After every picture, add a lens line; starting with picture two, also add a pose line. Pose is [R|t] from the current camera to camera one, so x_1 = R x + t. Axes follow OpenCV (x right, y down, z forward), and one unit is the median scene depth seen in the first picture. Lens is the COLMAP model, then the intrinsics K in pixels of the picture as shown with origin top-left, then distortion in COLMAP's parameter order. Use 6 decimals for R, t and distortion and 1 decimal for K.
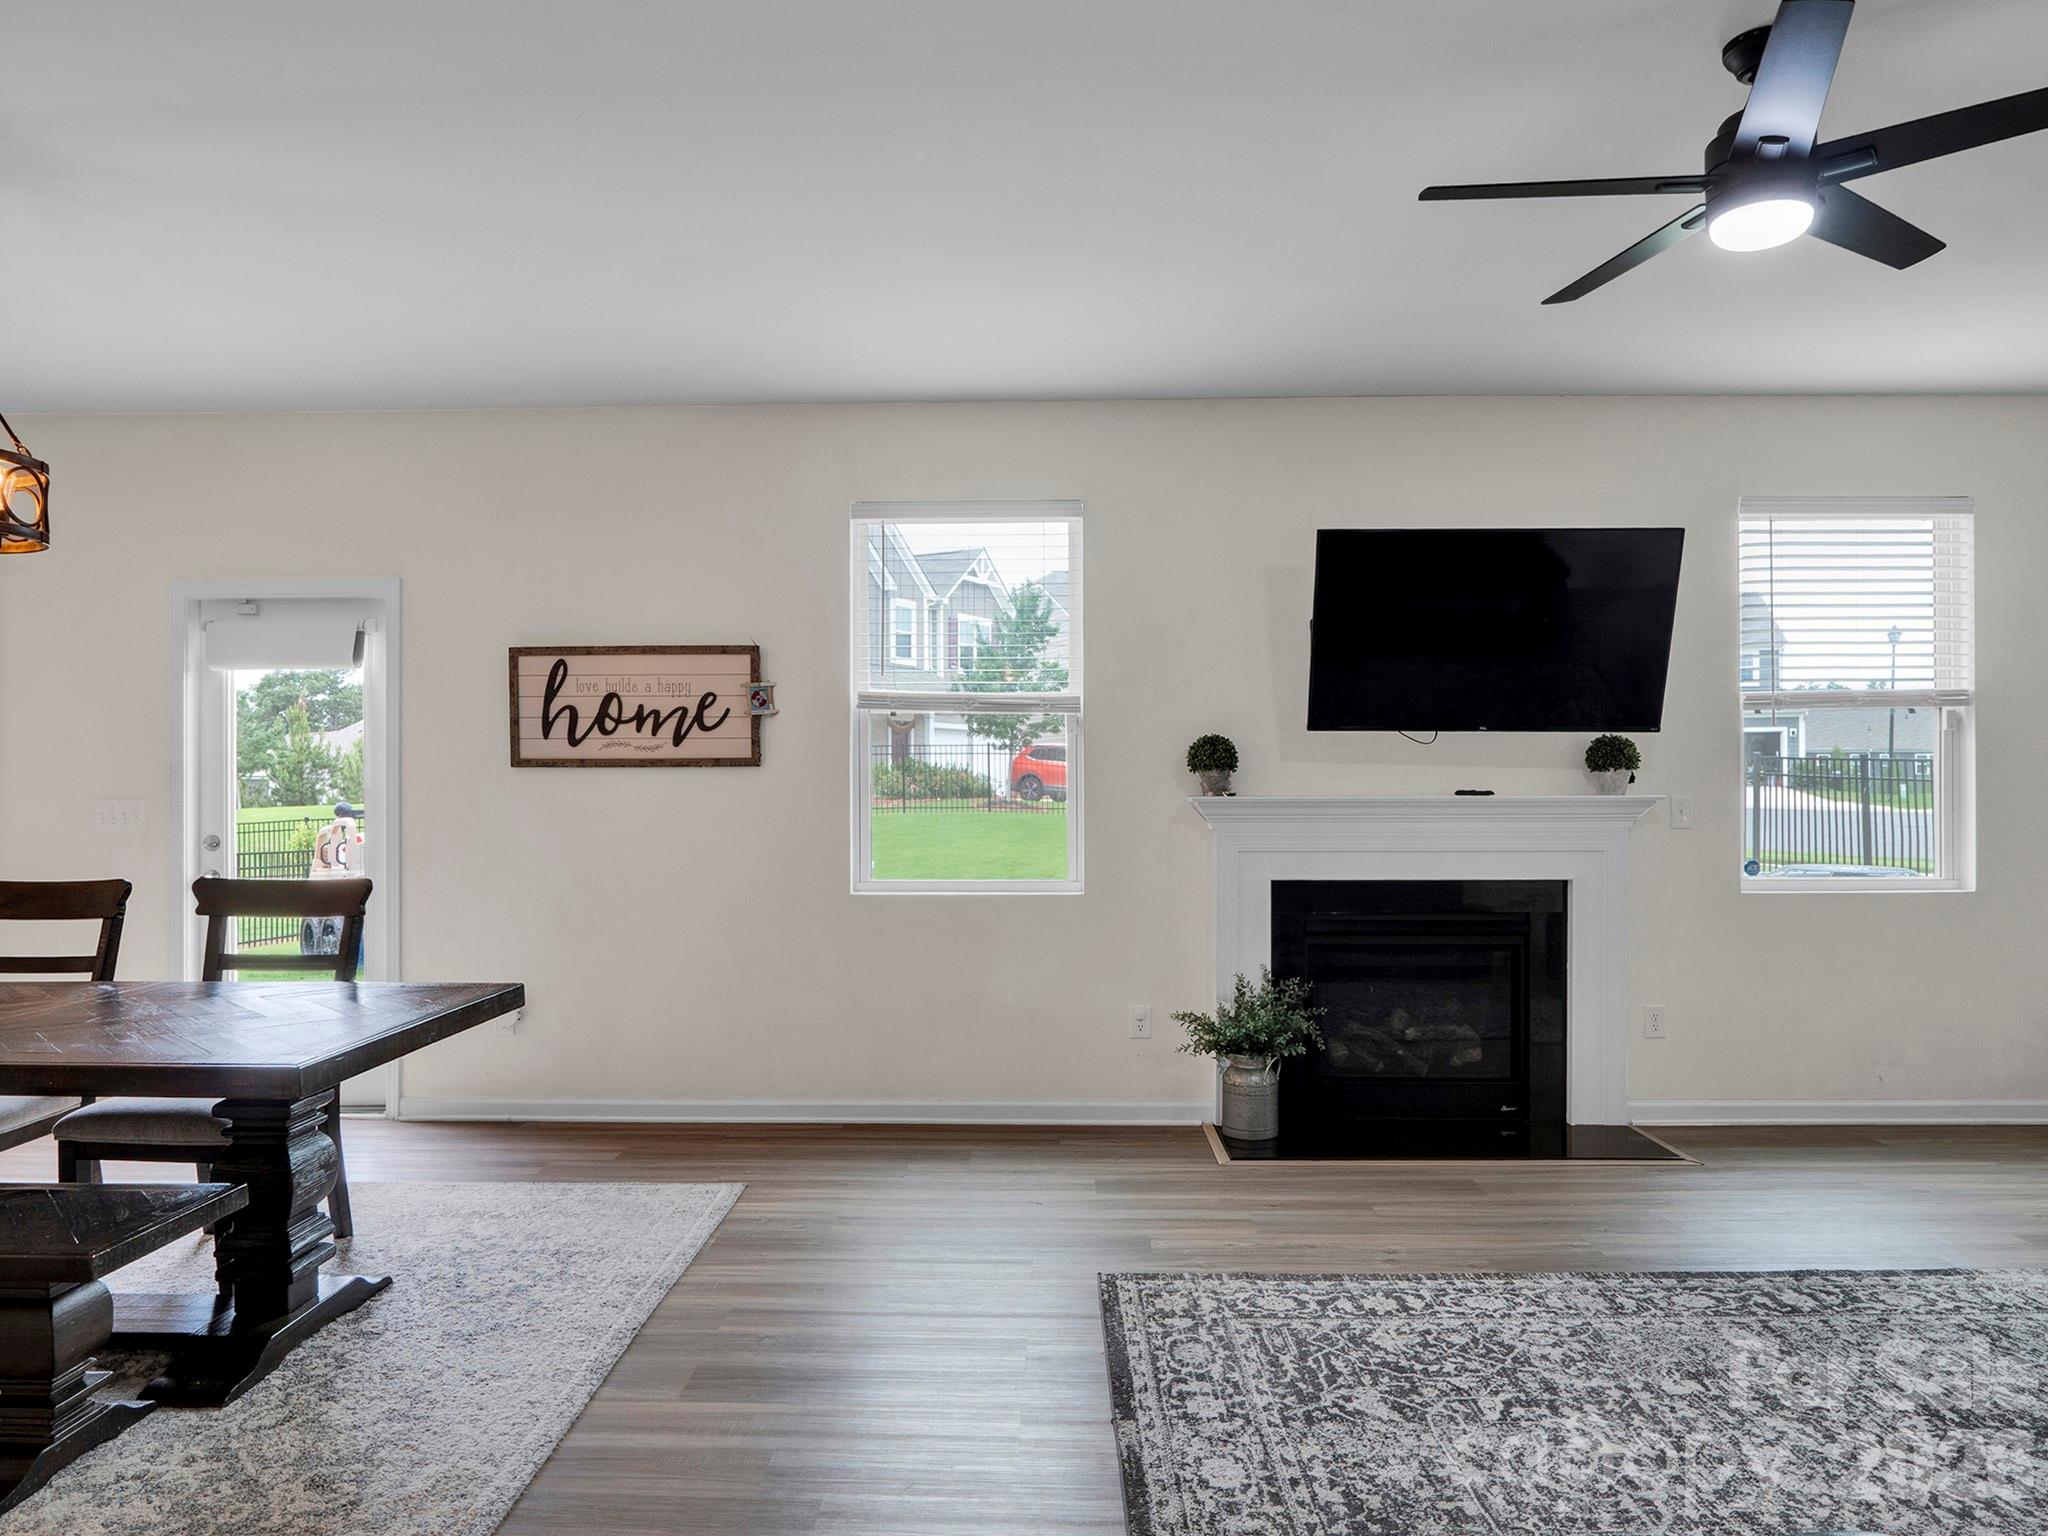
lens RADIAL K [[1319.4, 0, 1025.1], [0, 1319.4, 764.3], [0, 0, 1]] dist [-0.032790, 0.011970]
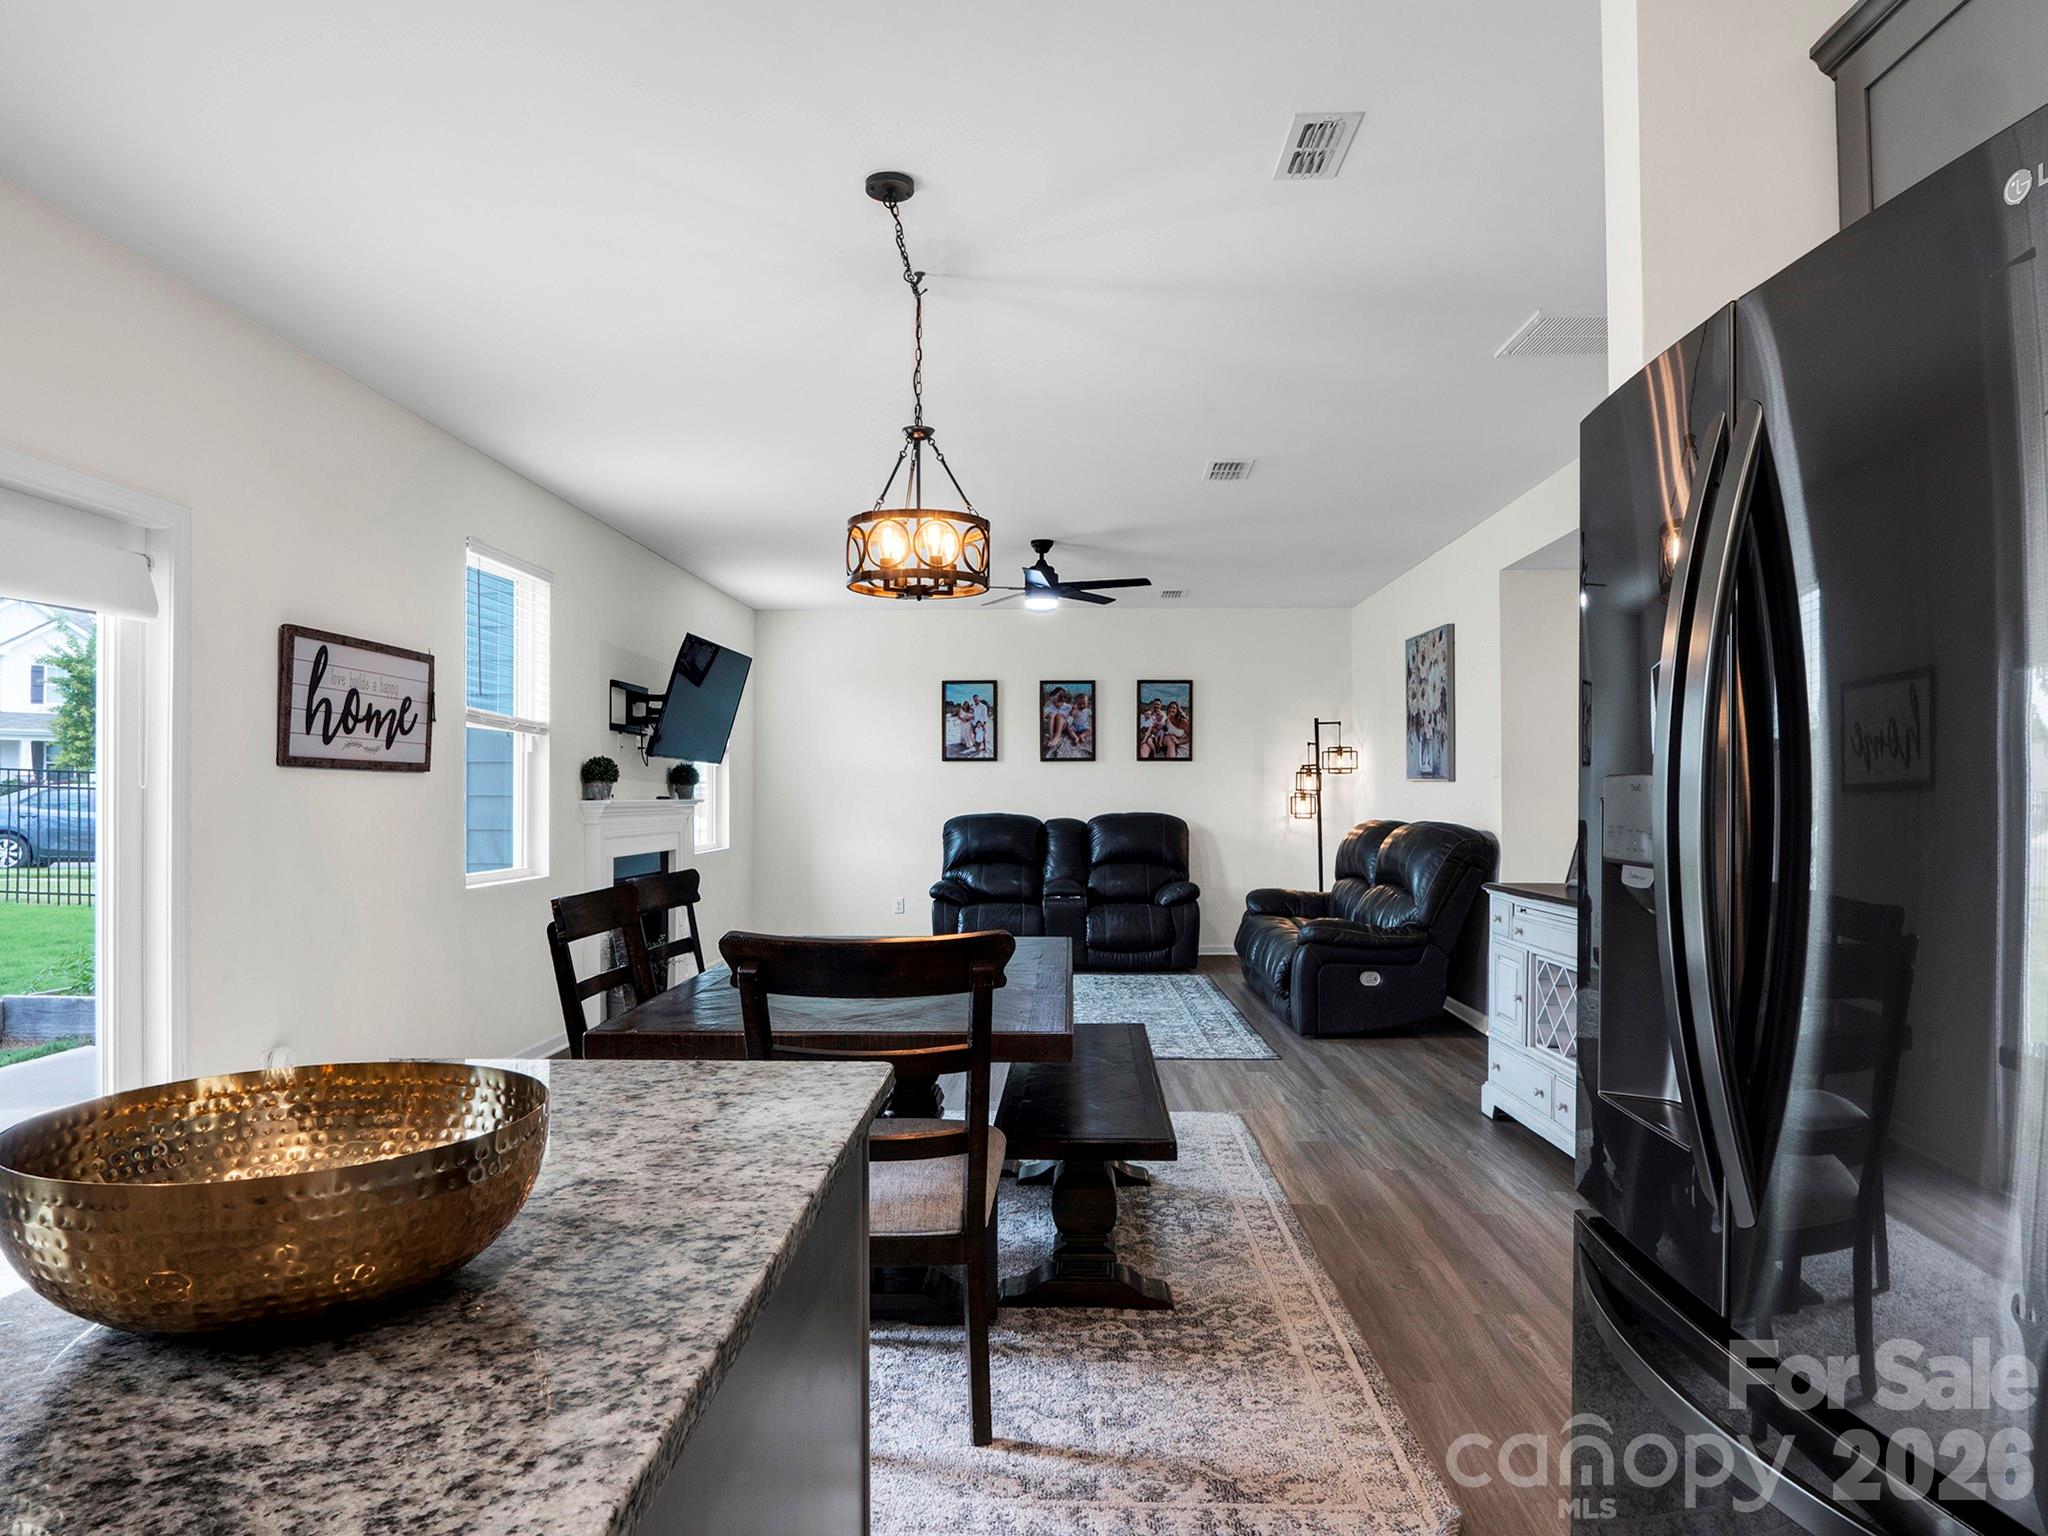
lens RADIAL K [[1319.4, 0, 1024.3], [0, 1319.4, 775.7], [0, 0, 1]] dist [-0.032790, 0.011970]
pose [[0.018160, 0.018517, 0.999664, -1.225680], [0.007333, 0.999799, -0.018653, 0.027732], [-0.999808, 0.007669, 0.018020, 0.511338]]
